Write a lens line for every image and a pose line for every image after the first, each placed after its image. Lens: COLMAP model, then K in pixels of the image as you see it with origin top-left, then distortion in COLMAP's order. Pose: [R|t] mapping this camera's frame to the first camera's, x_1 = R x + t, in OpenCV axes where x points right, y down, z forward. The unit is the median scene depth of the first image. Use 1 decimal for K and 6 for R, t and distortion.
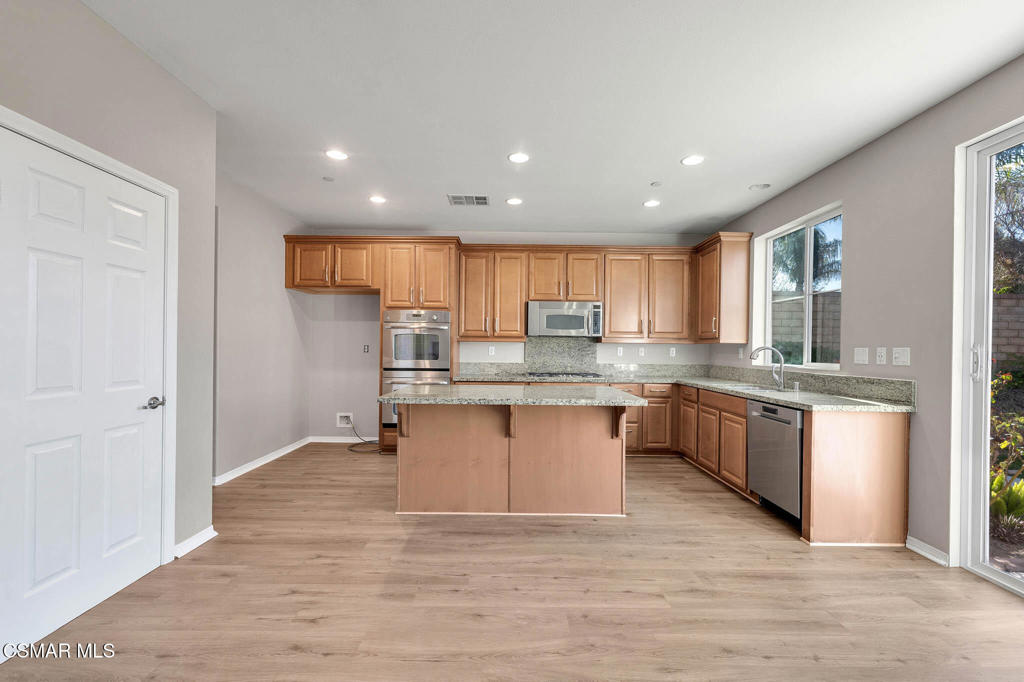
lens RADIAL K [[403.5, 0, 510.4], [0, 403.5, 347.0], [0, 0, 1]] dist [0.001922, 0.000043]
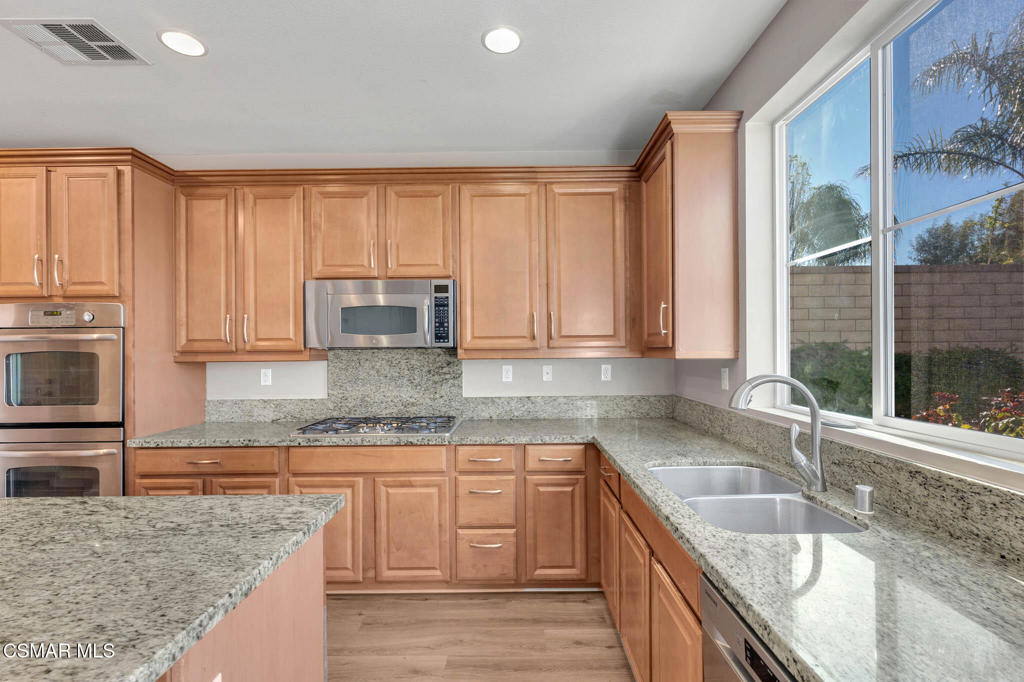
lens RADIAL K [[429.1, 0, 517.3], [0, 429.1, 346.8], [0, 0, 1]] dist [-0.005733, 0.000692]
pose [[0.999771, -0.020615, -0.005725, 0.325603], [0.020590, 0.999778, -0.004523, -0.023903], [0.005817, 0.004404, 0.999973, 0.490678]]
